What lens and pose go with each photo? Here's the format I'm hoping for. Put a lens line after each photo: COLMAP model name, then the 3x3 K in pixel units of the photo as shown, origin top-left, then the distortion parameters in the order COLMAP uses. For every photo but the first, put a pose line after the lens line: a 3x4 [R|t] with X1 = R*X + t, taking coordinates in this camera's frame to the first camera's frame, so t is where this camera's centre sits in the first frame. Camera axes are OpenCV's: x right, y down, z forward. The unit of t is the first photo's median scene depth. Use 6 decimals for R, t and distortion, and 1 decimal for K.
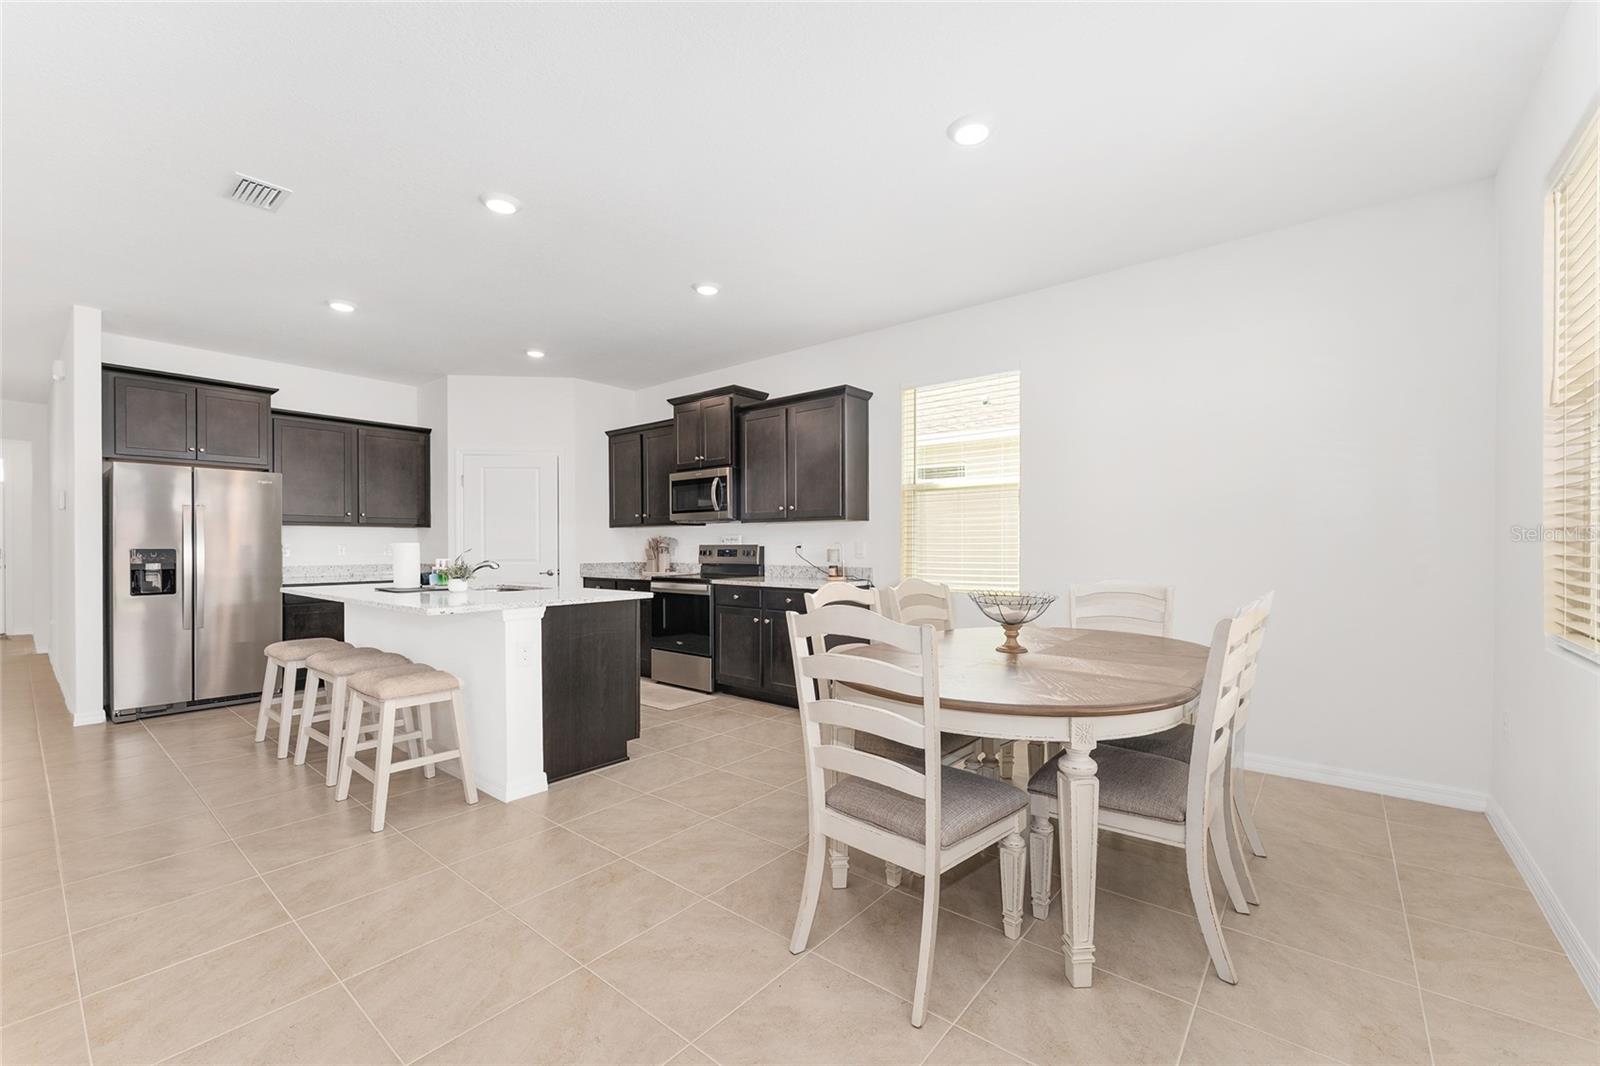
lens RADIAL K [[645.2, 0, 799.4], [0, 645.2, 547.0], [0, 0, 1]] dist [0.003101, -0.001828]
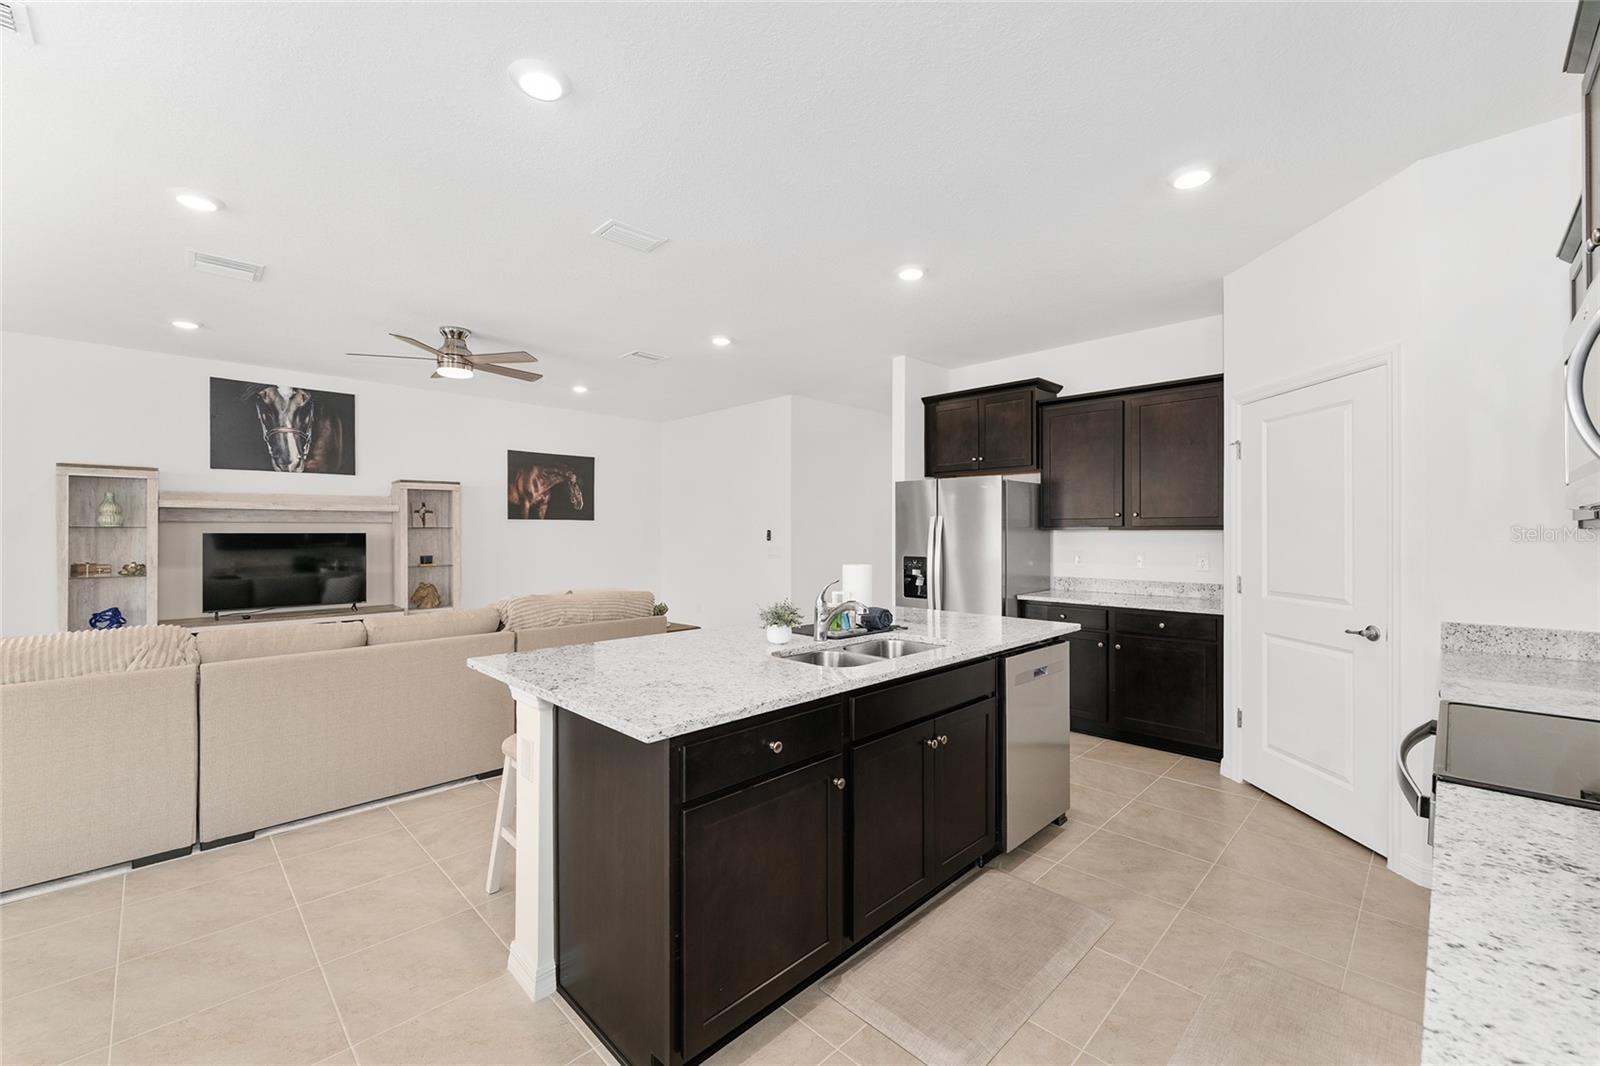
lens RADIAL K [[645.2, 0, 801.3], [0, 645.2, 530.6], [0, 0, 1]] dist [0.003101, -0.001828]
pose [[-0.096940, 0.000187, -0.995290, 0.108153], [-0.004331, 0.999990, 0.000610, -0.033965], [0.995281, 0.004370, -0.096939, 0.767218]]
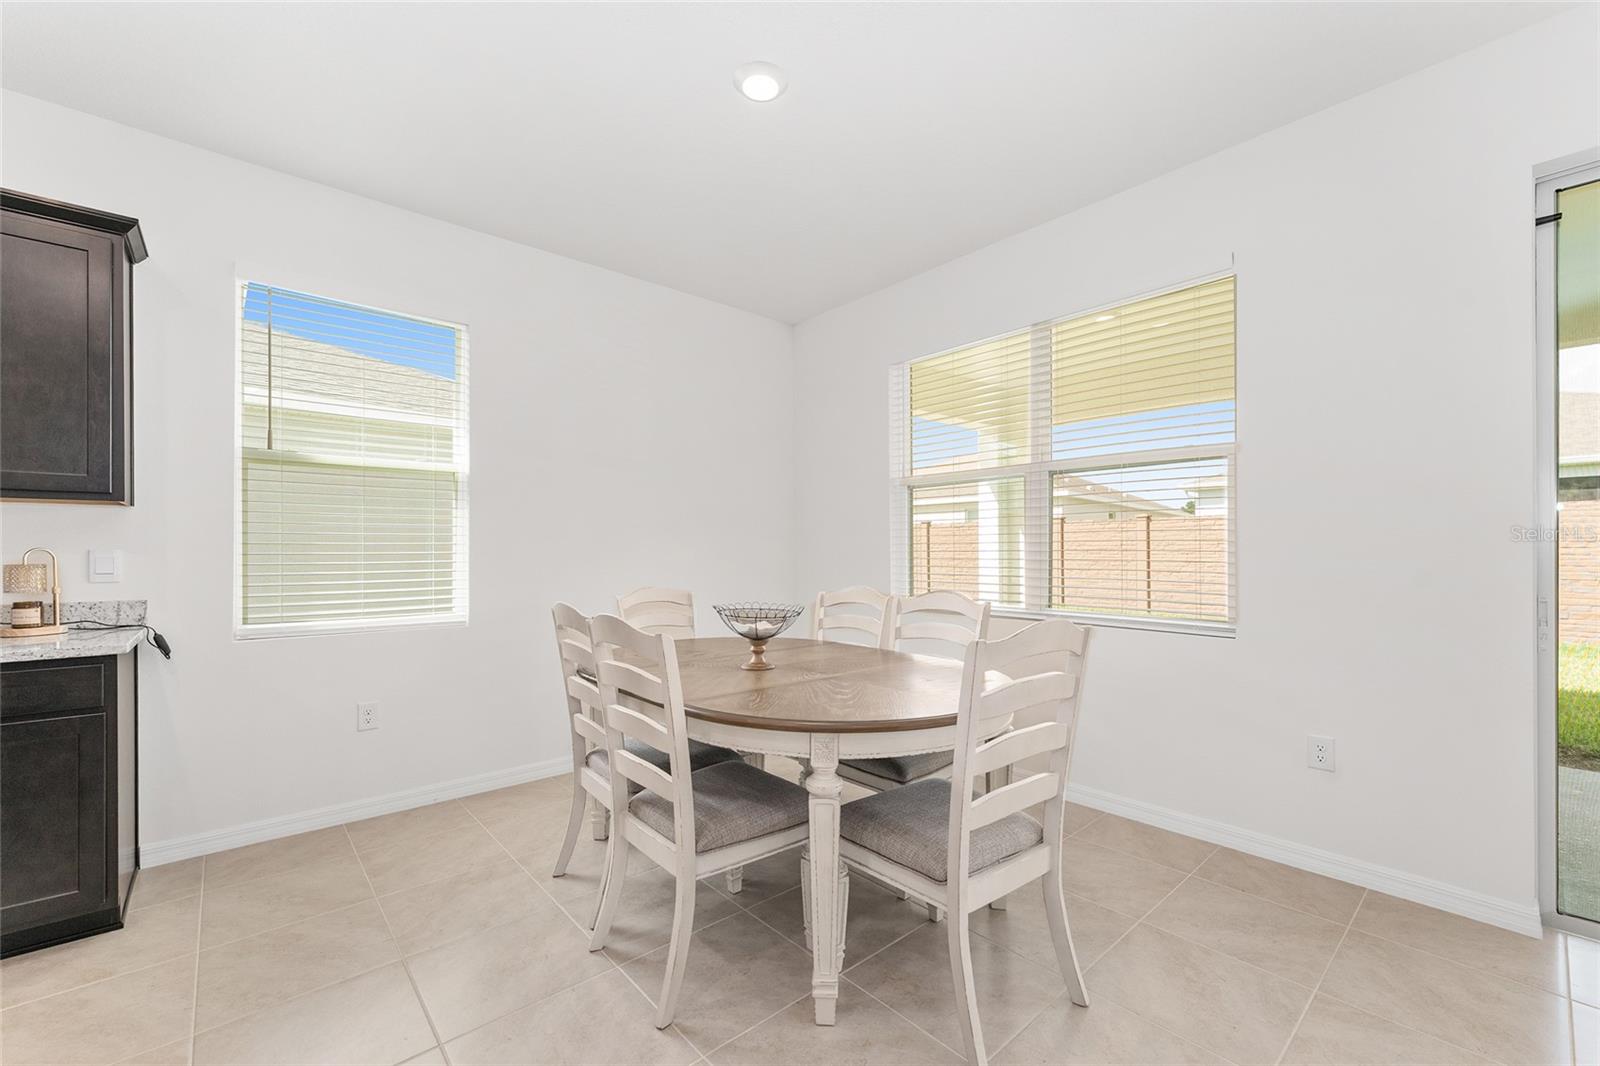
lens RADIAL K [[645.2, 0, 795.1], [0, 645.2, 554.3], [0, 0, 1]] dist [0.003101, -0.001828]
pose [[0.169745, 0.003431, 0.985482, -0.273726], [0.007883, 0.999957, -0.004839, 0.002539], [-0.985456, 0.008590, 0.169711, 0.382709]]
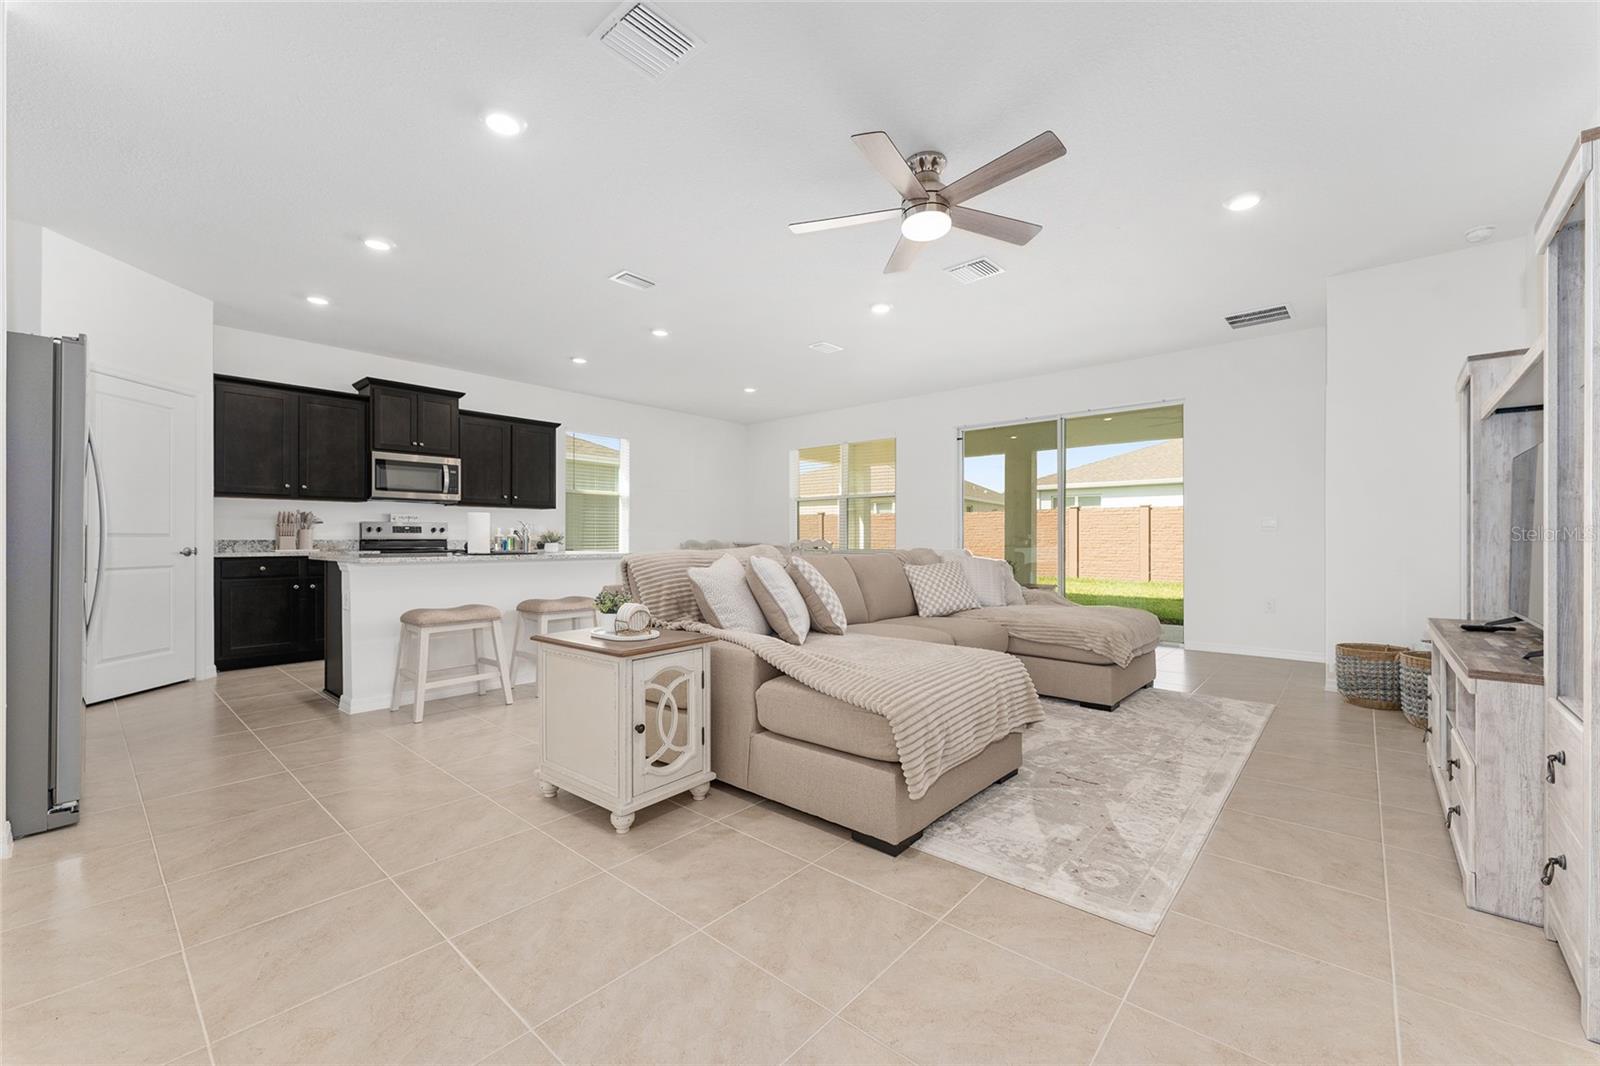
lens RADIAL K [[645.2, 0, 796.2], [0, 645.2, 534.2], [0, 0, 1]] dist [0.003101, -0.001828]
pose [[0.036729, 0.014327, 0.999223, -1.286189], [0.002491, 0.999893, -0.014428, 0.037335], [-0.999322, 0.003019, 0.036689, 0.319941]]
